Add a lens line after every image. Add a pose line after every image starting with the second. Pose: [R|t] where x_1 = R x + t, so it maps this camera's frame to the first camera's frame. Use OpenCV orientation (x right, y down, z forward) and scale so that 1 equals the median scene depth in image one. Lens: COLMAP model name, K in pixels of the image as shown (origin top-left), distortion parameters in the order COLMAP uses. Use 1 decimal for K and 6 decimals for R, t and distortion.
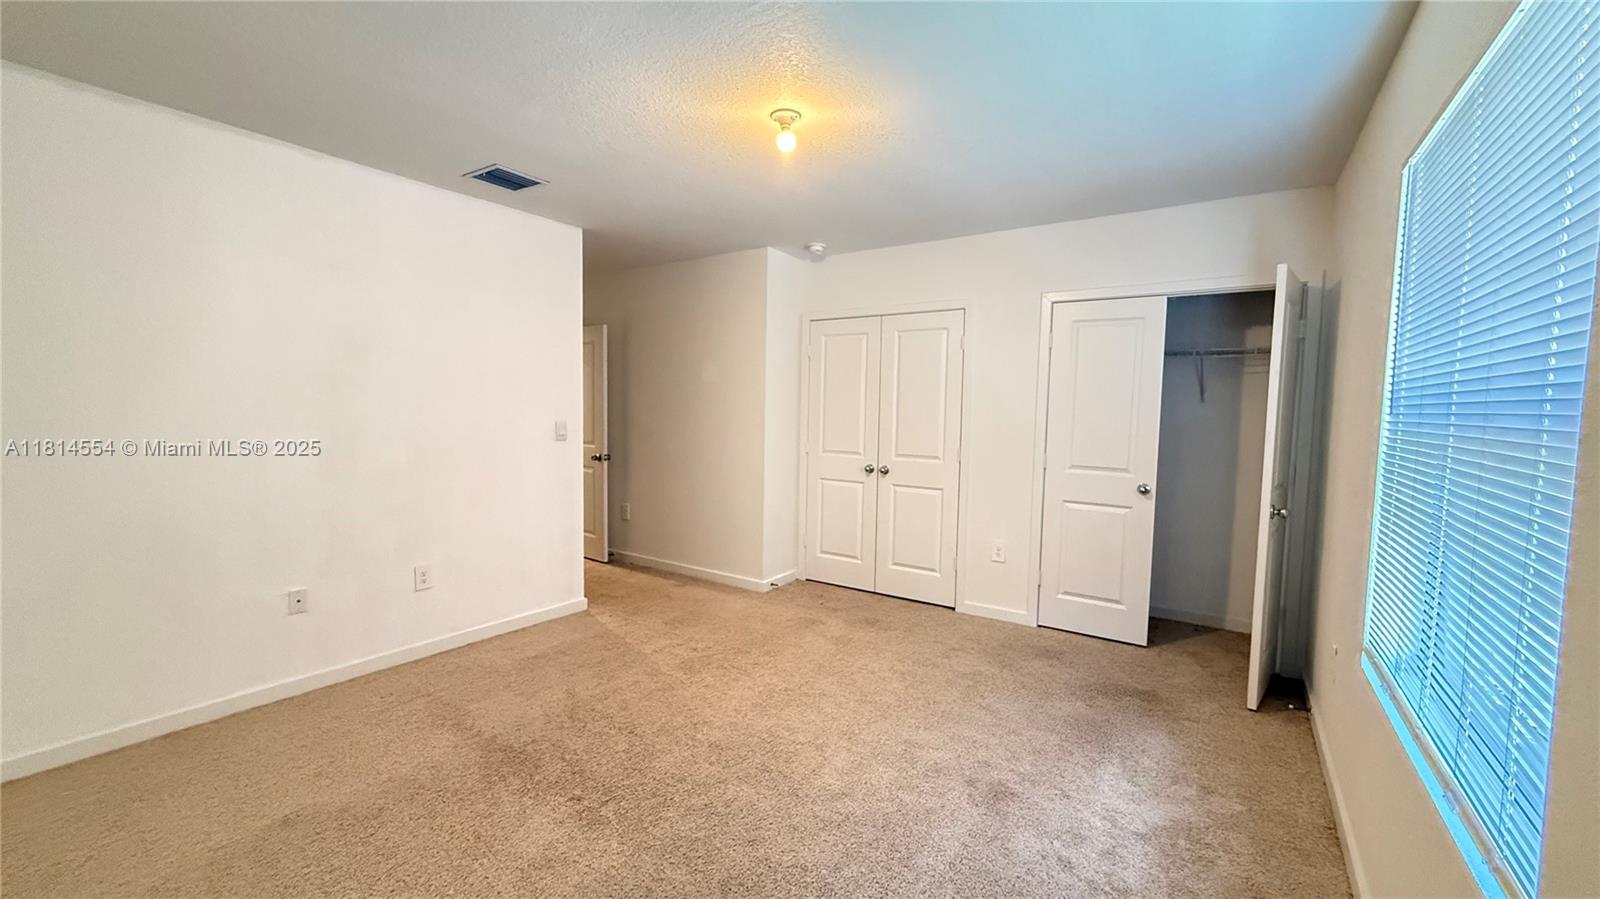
lens RADIAL K [[639.6, 0, 793.4], [0, 639.6, 450.0], [0, 0, 1]] dist [0.000249, 0.000846]
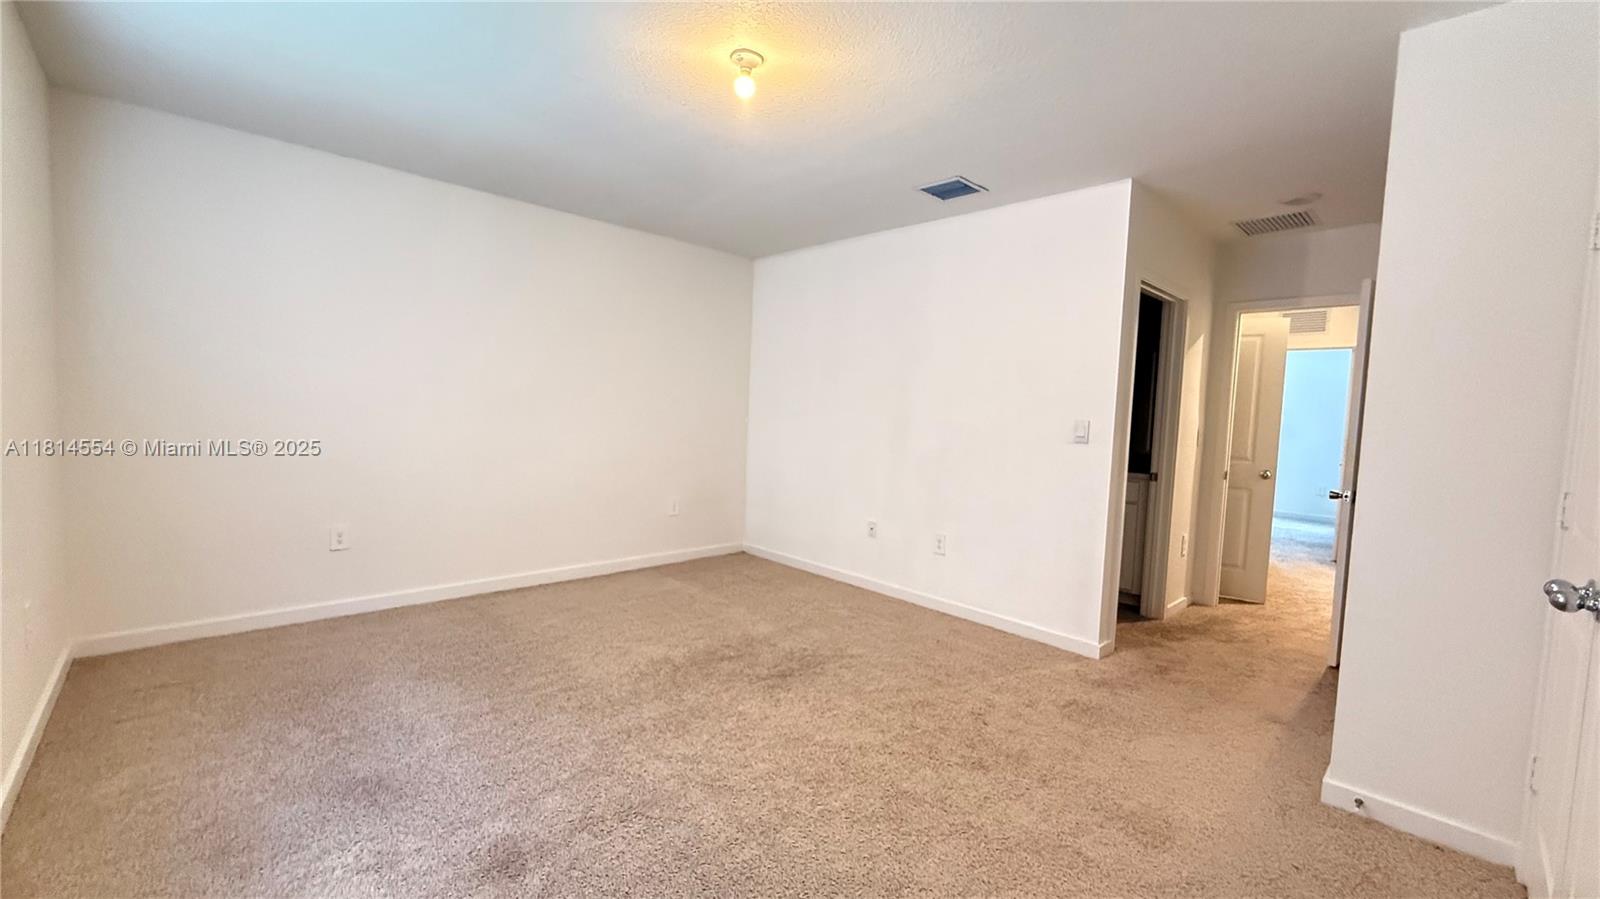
lens RADIAL K [[639.6, 0, 796.5], [0, 639.6, 445.9], [0, 0, 1]] dist [0.000249, 0.000846]
pose [[-0.195764, 0.034568, -0.980042, 0.544772], [-0.108150, 0.992521, 0.056611, -0.018783], [0.974669, 0.117074, -0.190561, 0.797067]]
